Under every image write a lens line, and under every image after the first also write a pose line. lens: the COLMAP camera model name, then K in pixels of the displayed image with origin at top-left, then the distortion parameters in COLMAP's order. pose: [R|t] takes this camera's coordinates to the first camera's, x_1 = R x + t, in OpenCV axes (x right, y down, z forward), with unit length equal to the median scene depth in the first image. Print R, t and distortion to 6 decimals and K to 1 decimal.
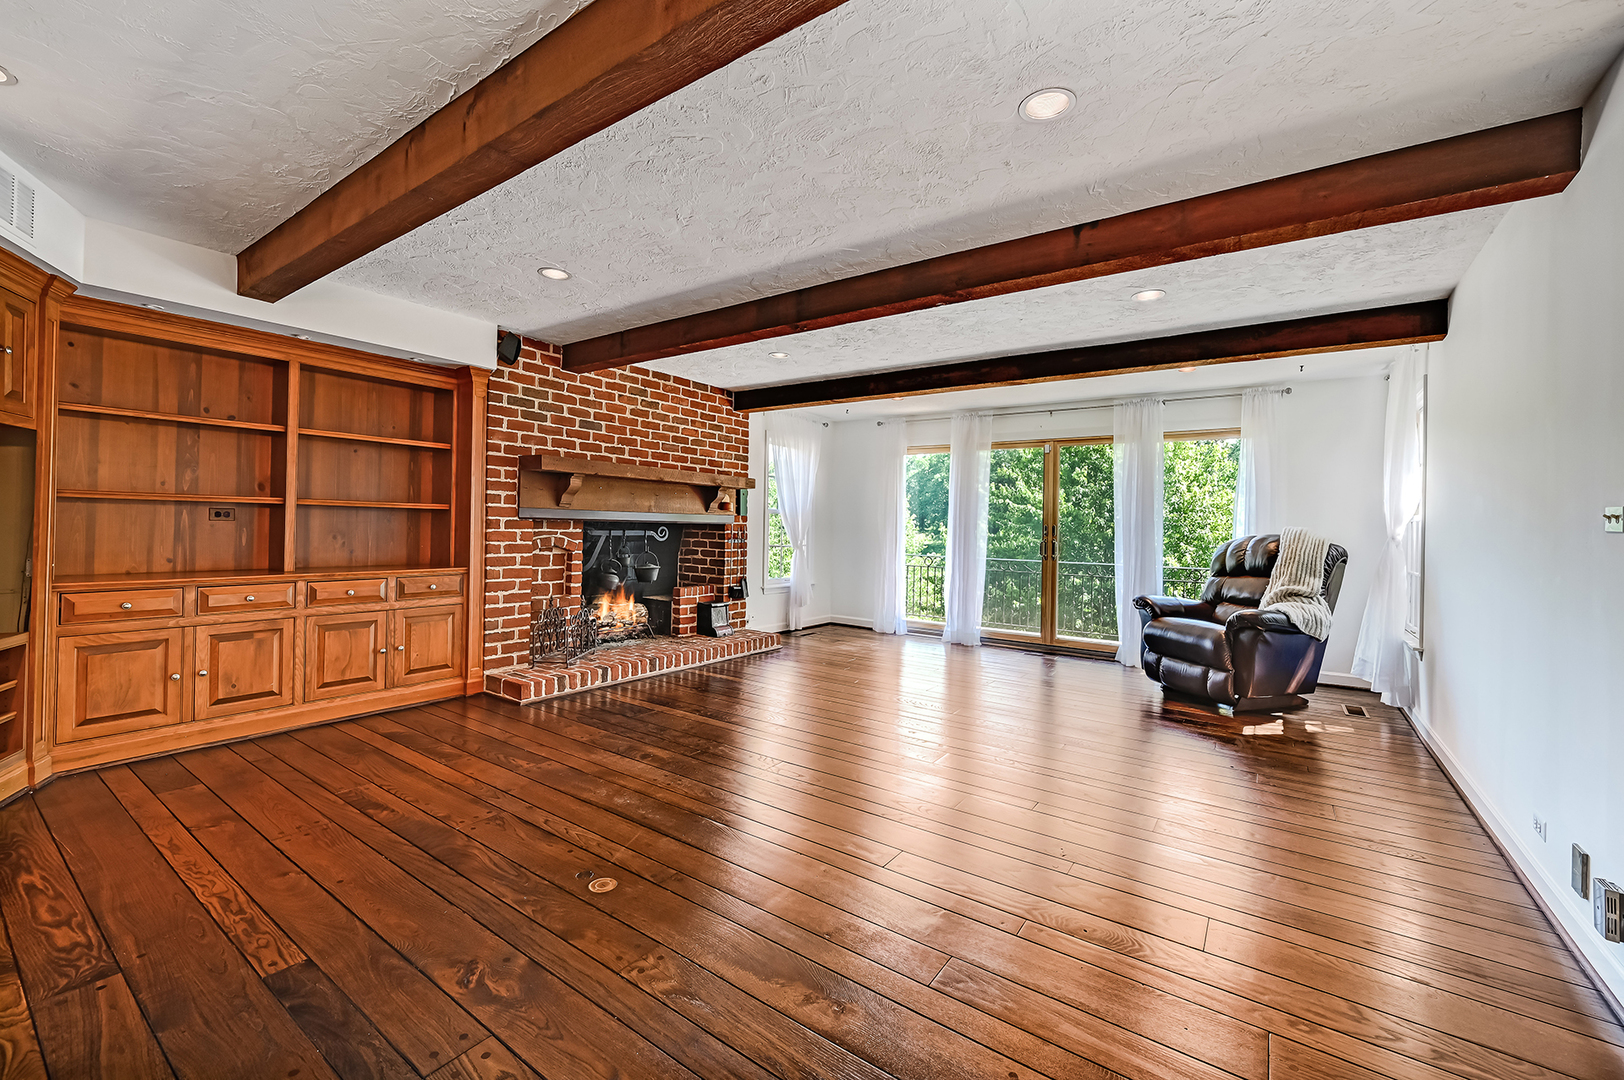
lens RADIAL K [[679.2, 0, 808.5], [0, 679.2, 520.1], [0, 0, 1]] dist [0.000553, -0.000067]
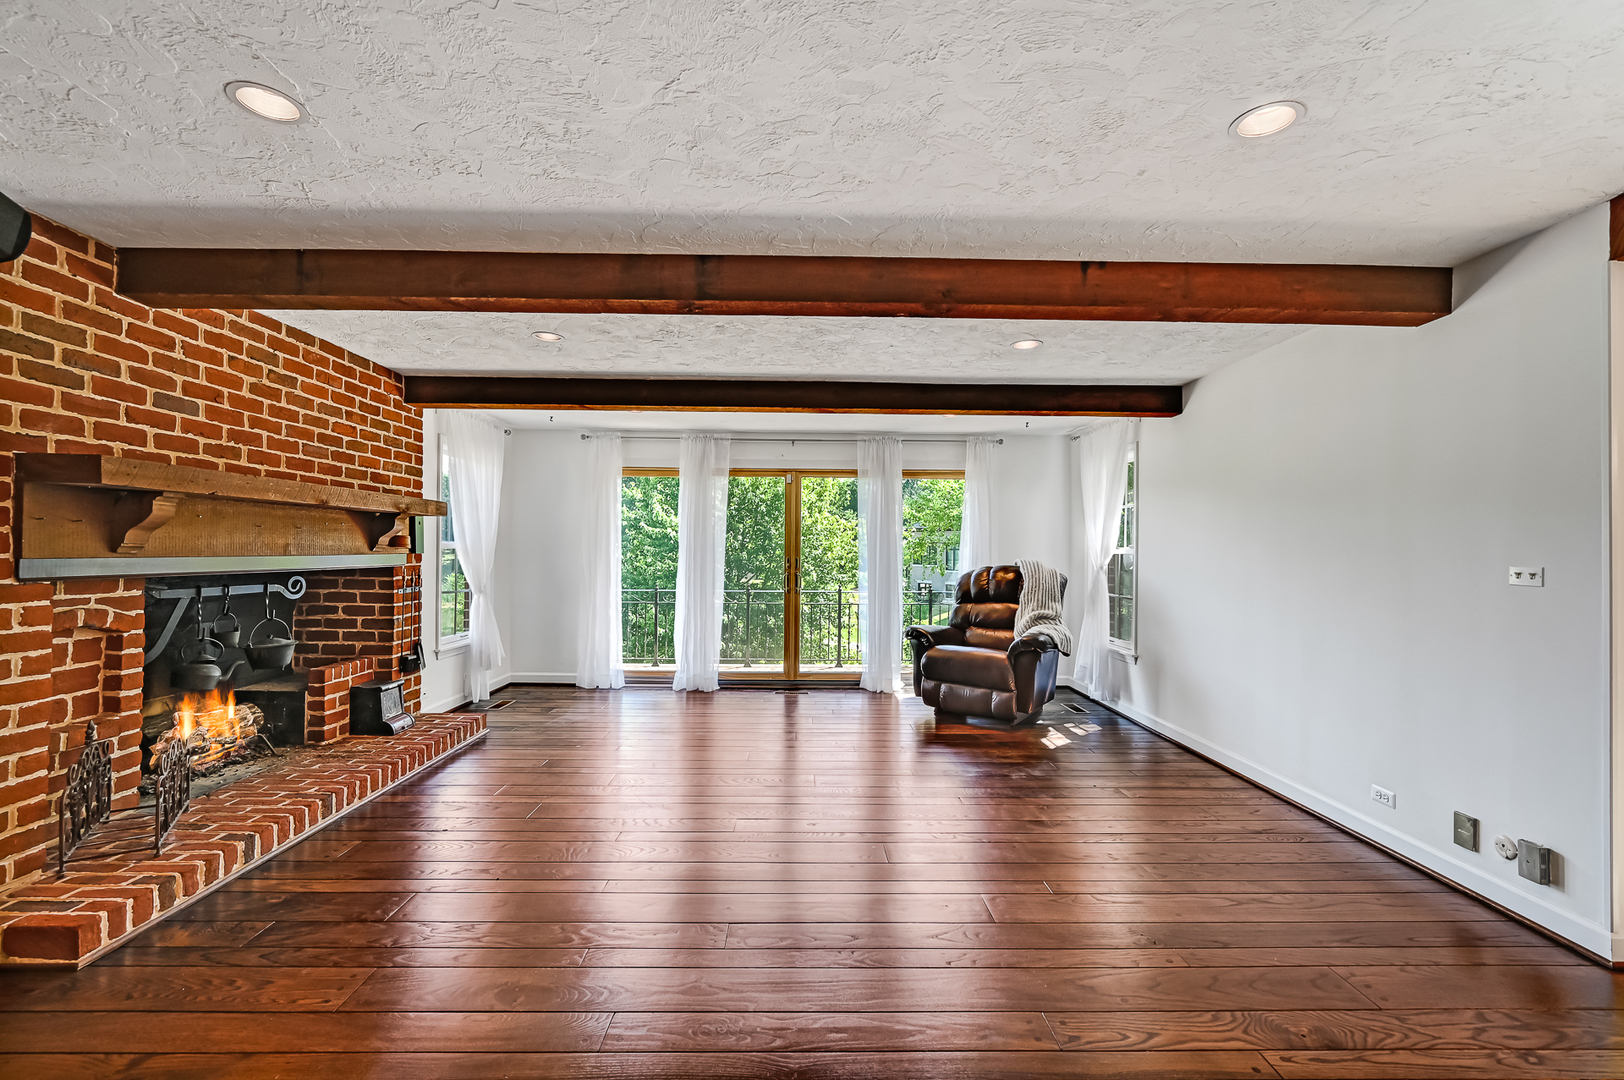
lens RADIAL K [[673.7, 0, 812.0], [0, 673.7, 540.0], [0, 0, 1]] dist [-0.001951, -0.000016]
pose [[0.795784, -0.010449, 0.605490, -0.229079], [0.006819, 0.999942, 0.008293, -0.027857], [-0.605542, -0.002471, 0.795810, 0.233603]]
